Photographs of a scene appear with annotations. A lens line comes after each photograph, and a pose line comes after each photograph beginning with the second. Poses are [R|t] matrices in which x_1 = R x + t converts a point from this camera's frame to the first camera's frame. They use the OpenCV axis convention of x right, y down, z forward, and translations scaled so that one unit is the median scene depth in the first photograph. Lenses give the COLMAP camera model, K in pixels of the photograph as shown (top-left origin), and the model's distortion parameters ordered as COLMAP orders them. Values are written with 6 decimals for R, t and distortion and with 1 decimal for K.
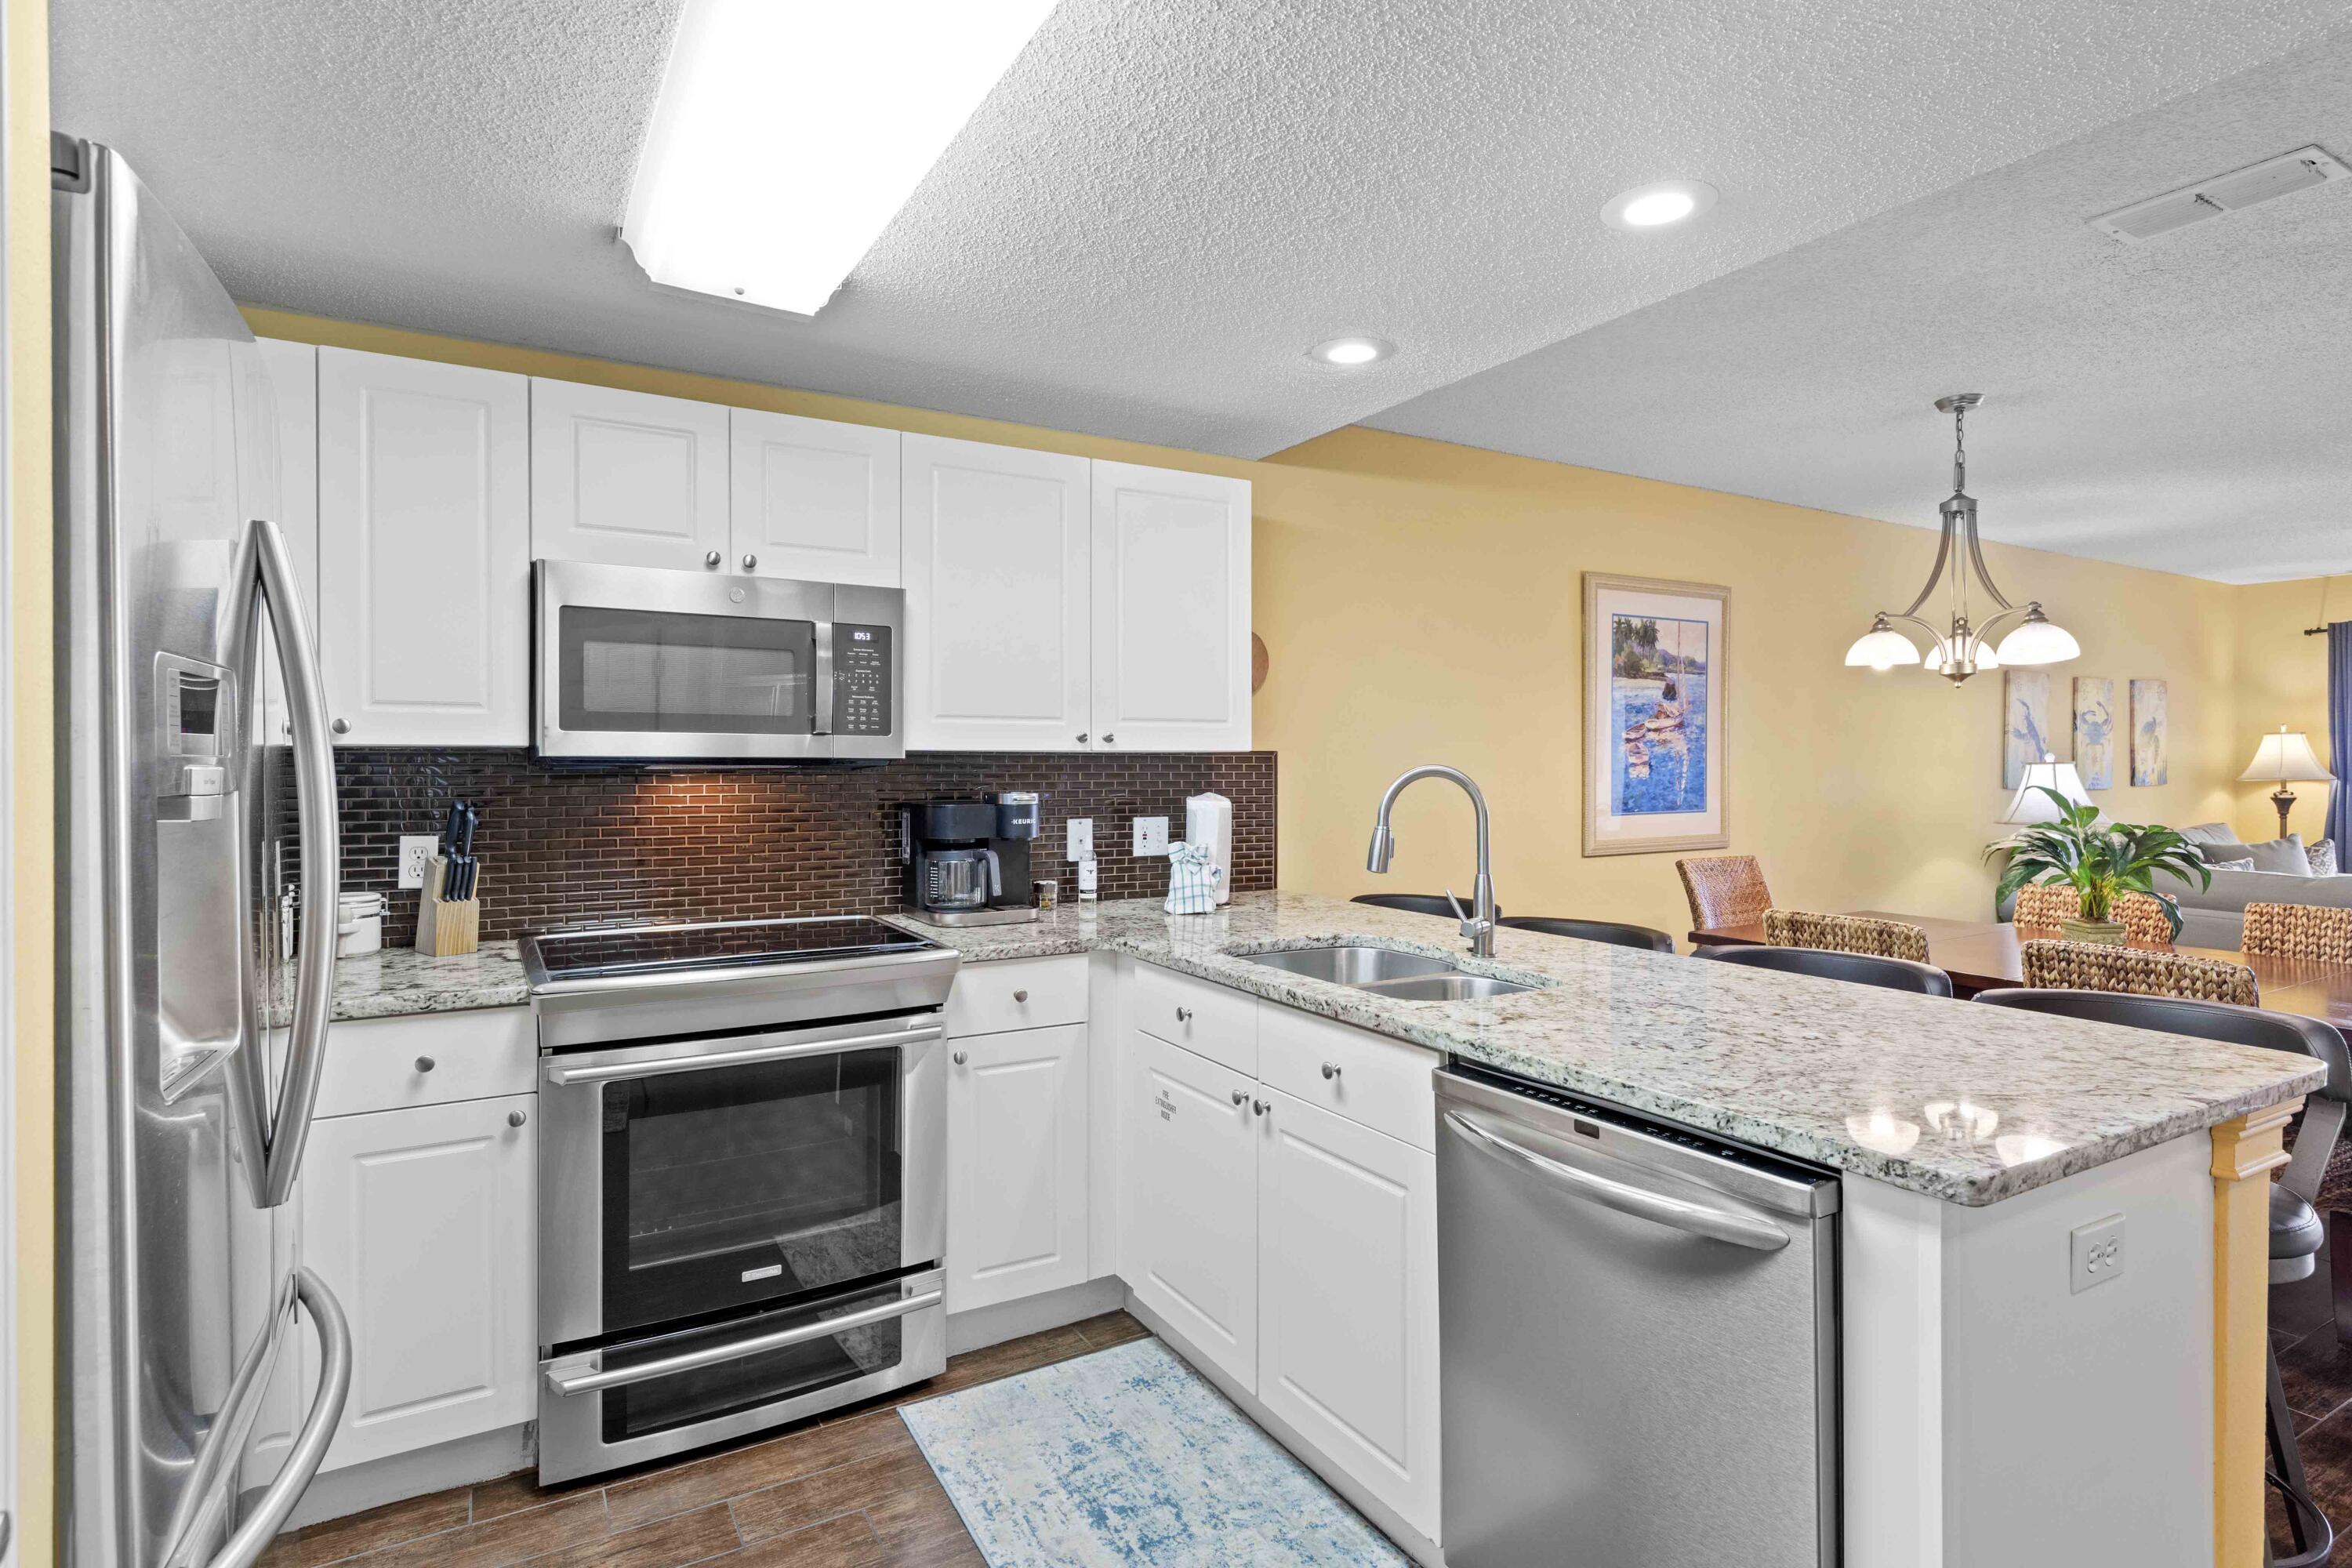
lens RADIAL K [[1185.3, 0, 1180.1], [0, 1185.3, 765.8], [0, 0, 1]] dist [0.000911, 0.000753]
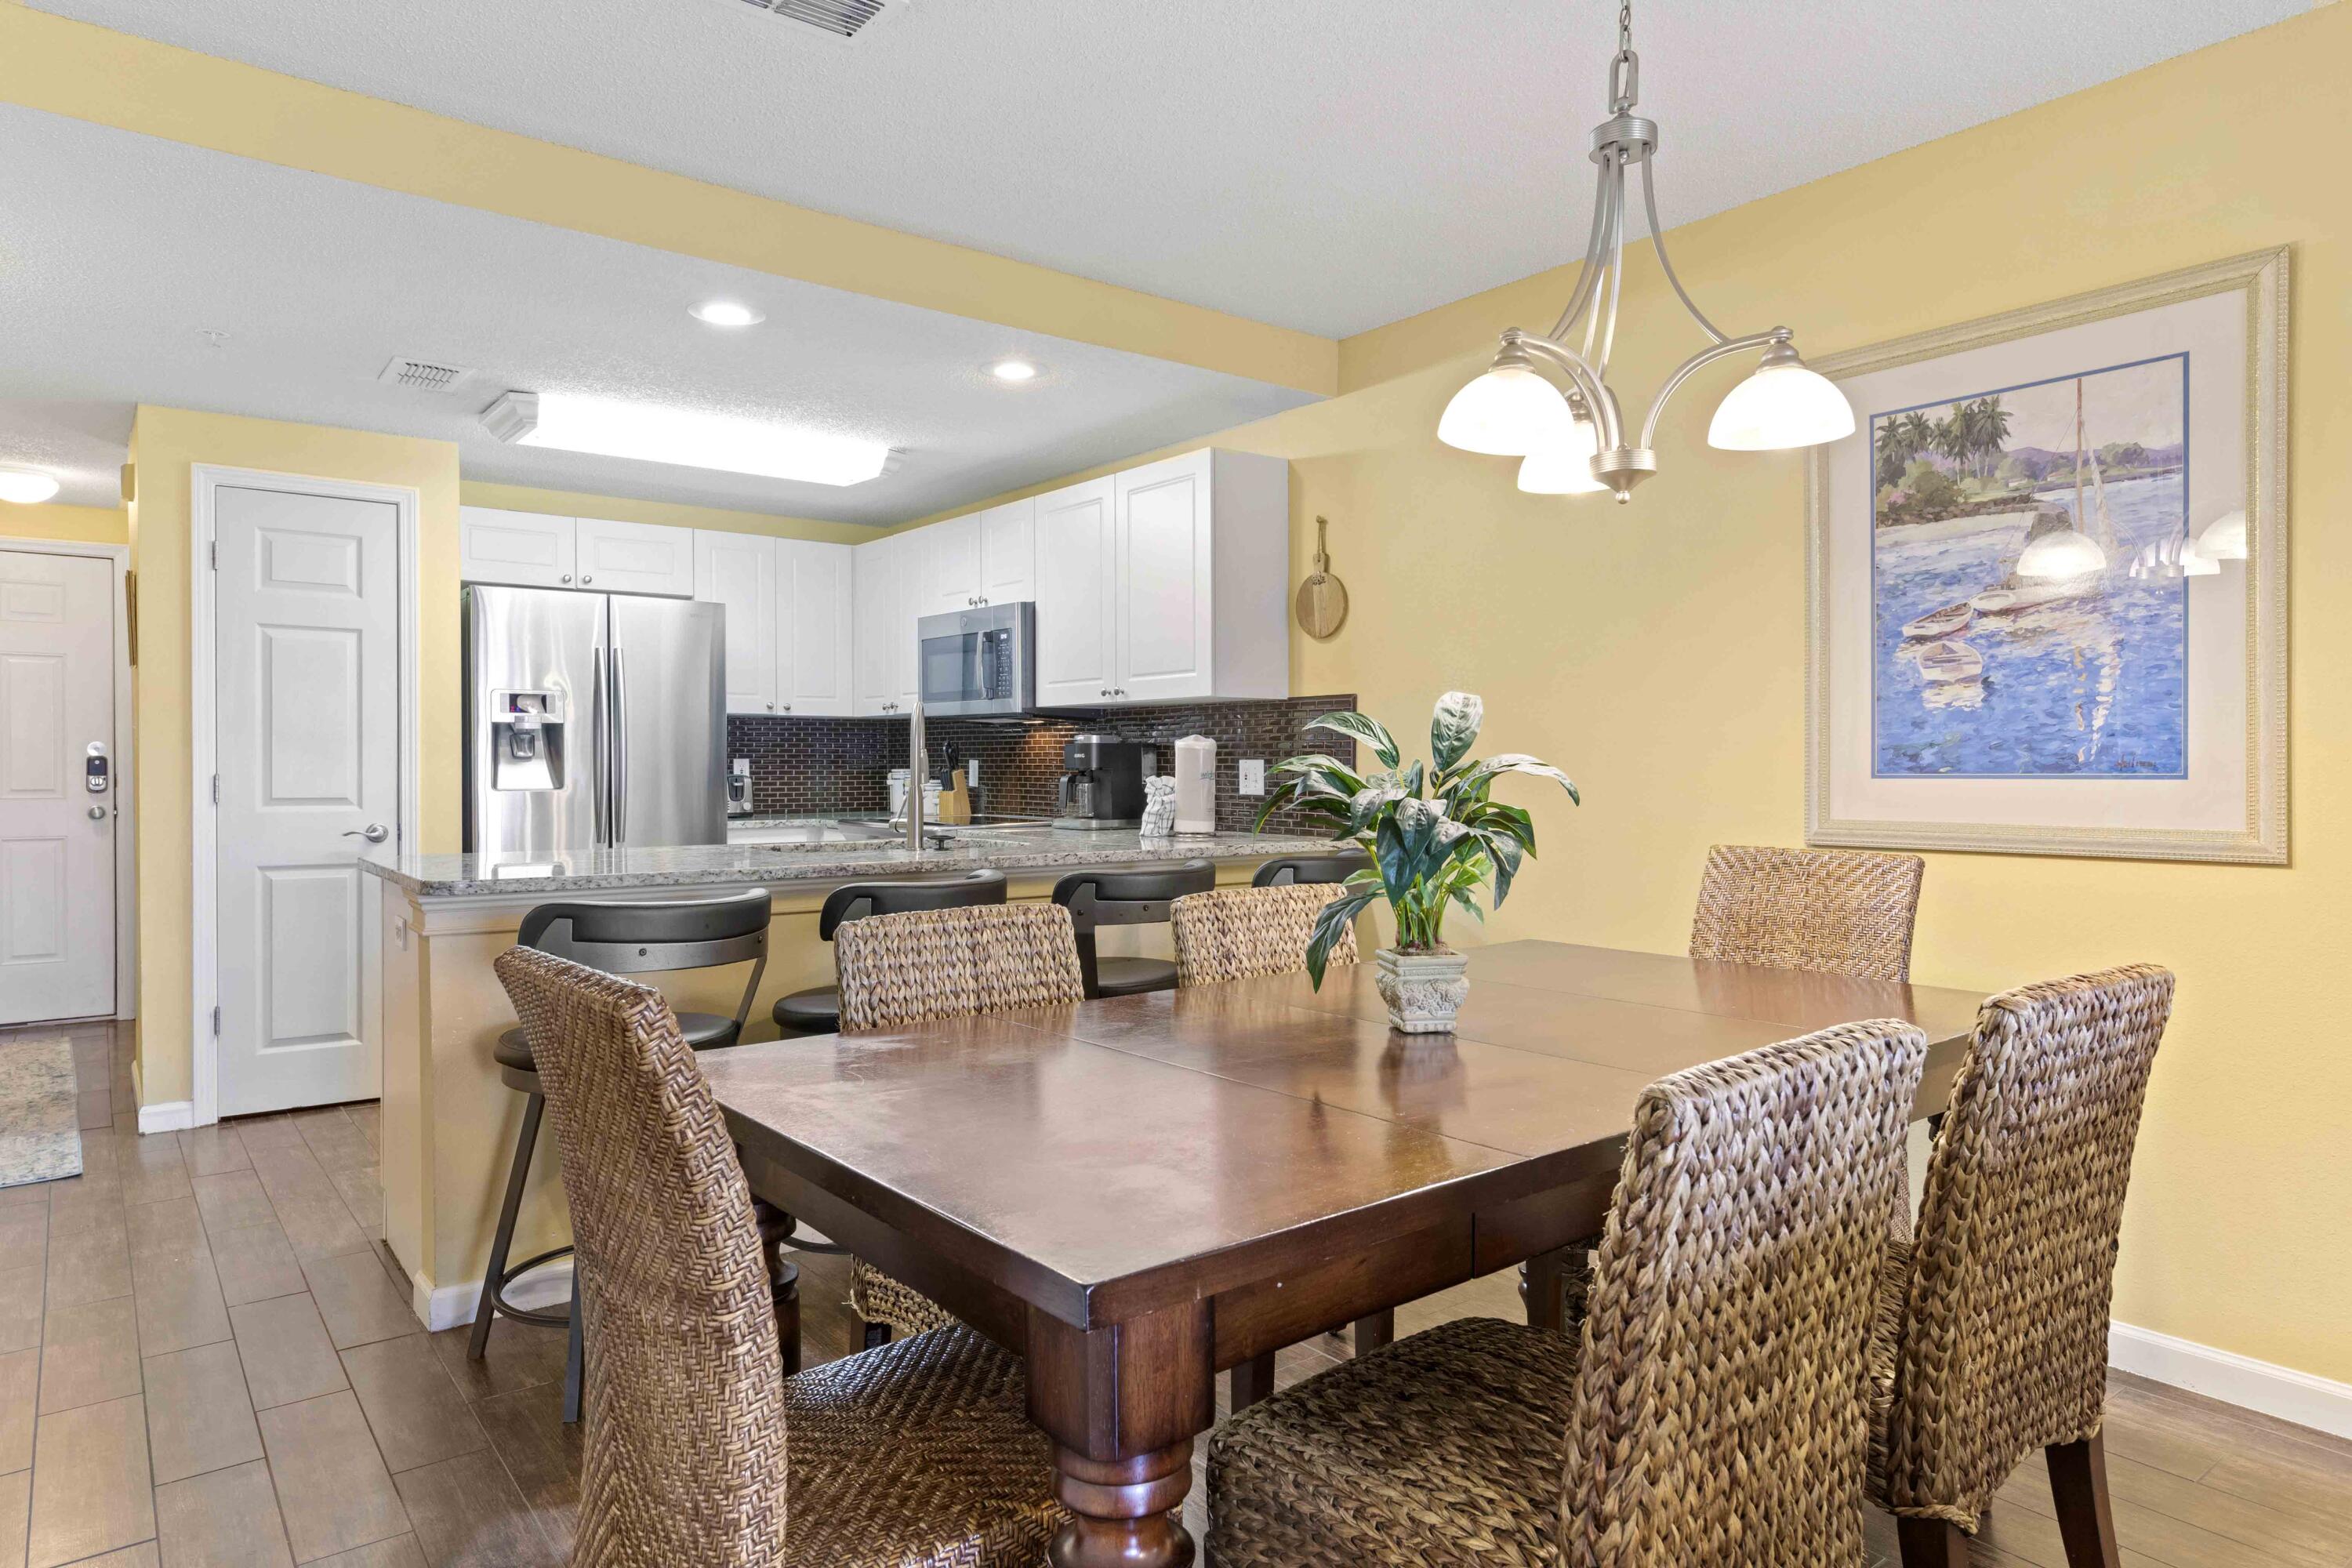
lens RADIAL K [[1413.2, 0, 1175.2], [0, 1413.2, 778.9], [0, 0, 1]] dist [0.006497, -0.000328]
pose [[0.129949, 0.011158, -0.991458, 1.444768], [-0.002564, 0.999937, 0.010918, 0.053256], [0.991517, 0.001123, 0.129969, 0.863624]]
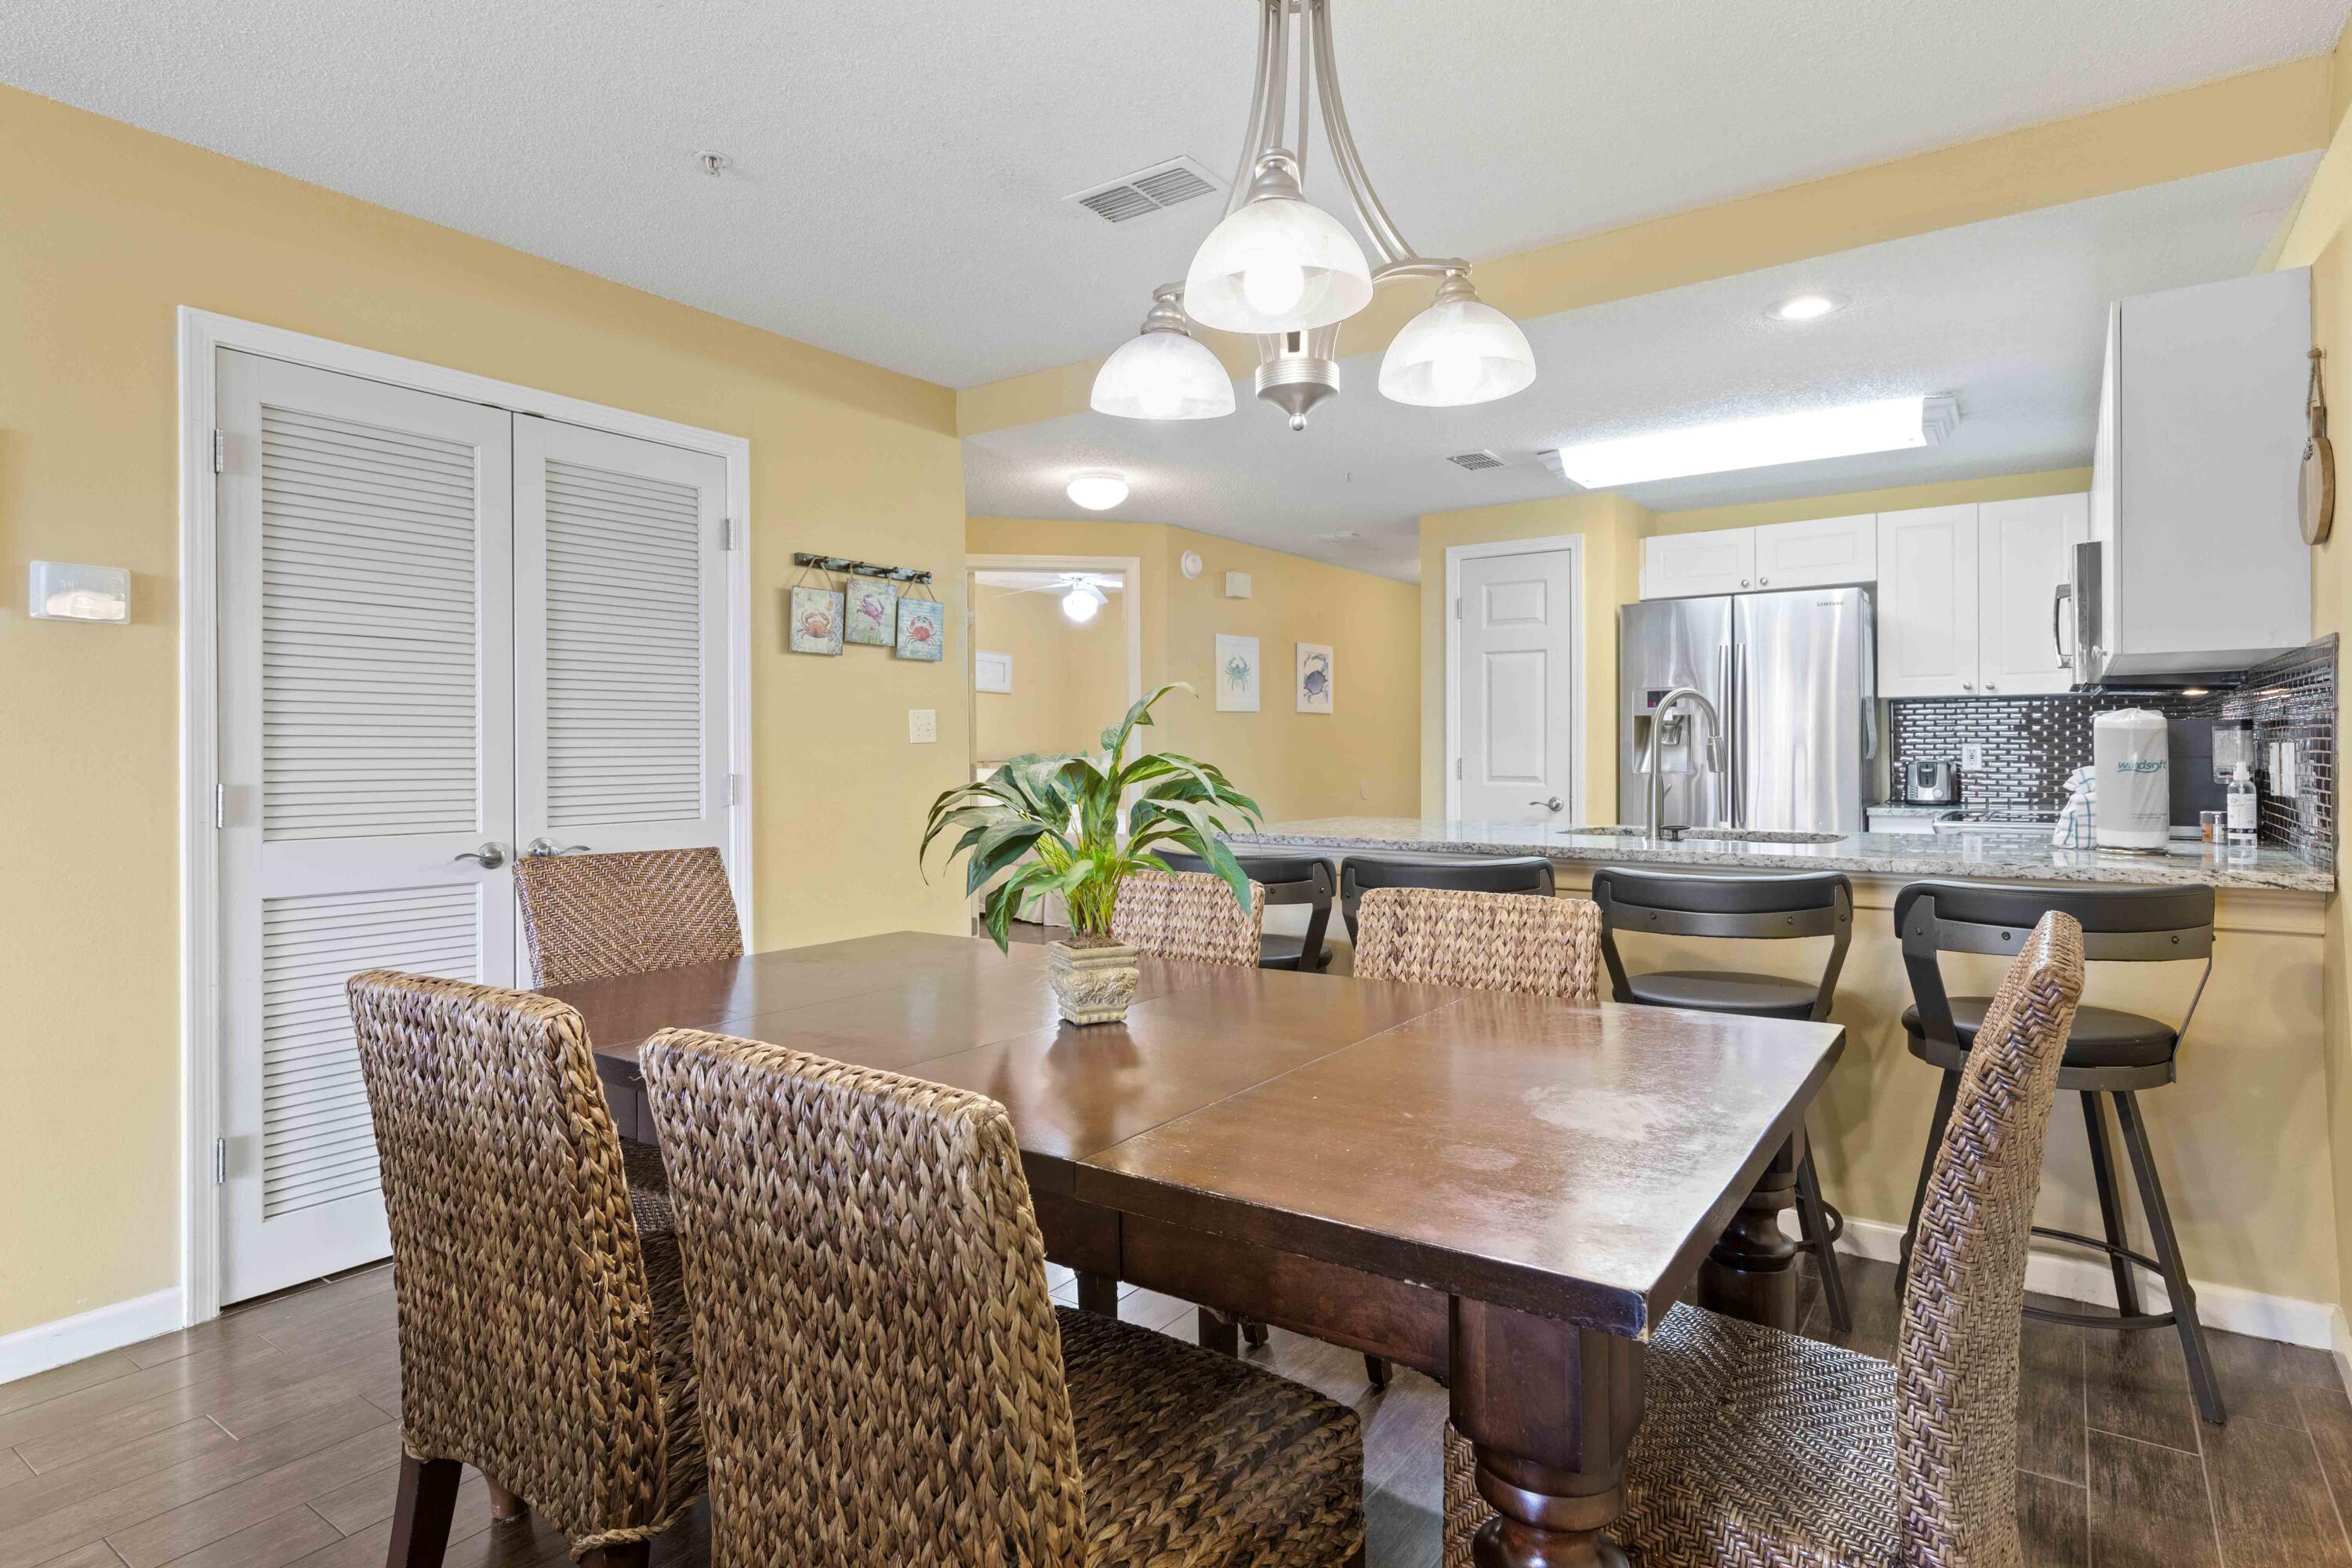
lens RADIAL K [[1251.7, 0, 1176.4], [0, 1251.7, 749.8], [0, 0, 1]] dist [0.001222, 0.000507]
pose [[-0.912435, 0.005500, -0.409185, 1.020380], [0.005535, 0.999984, 0.001099, 0.049205], [0.409185, -0.001262, -0.912451, 1.611581]]
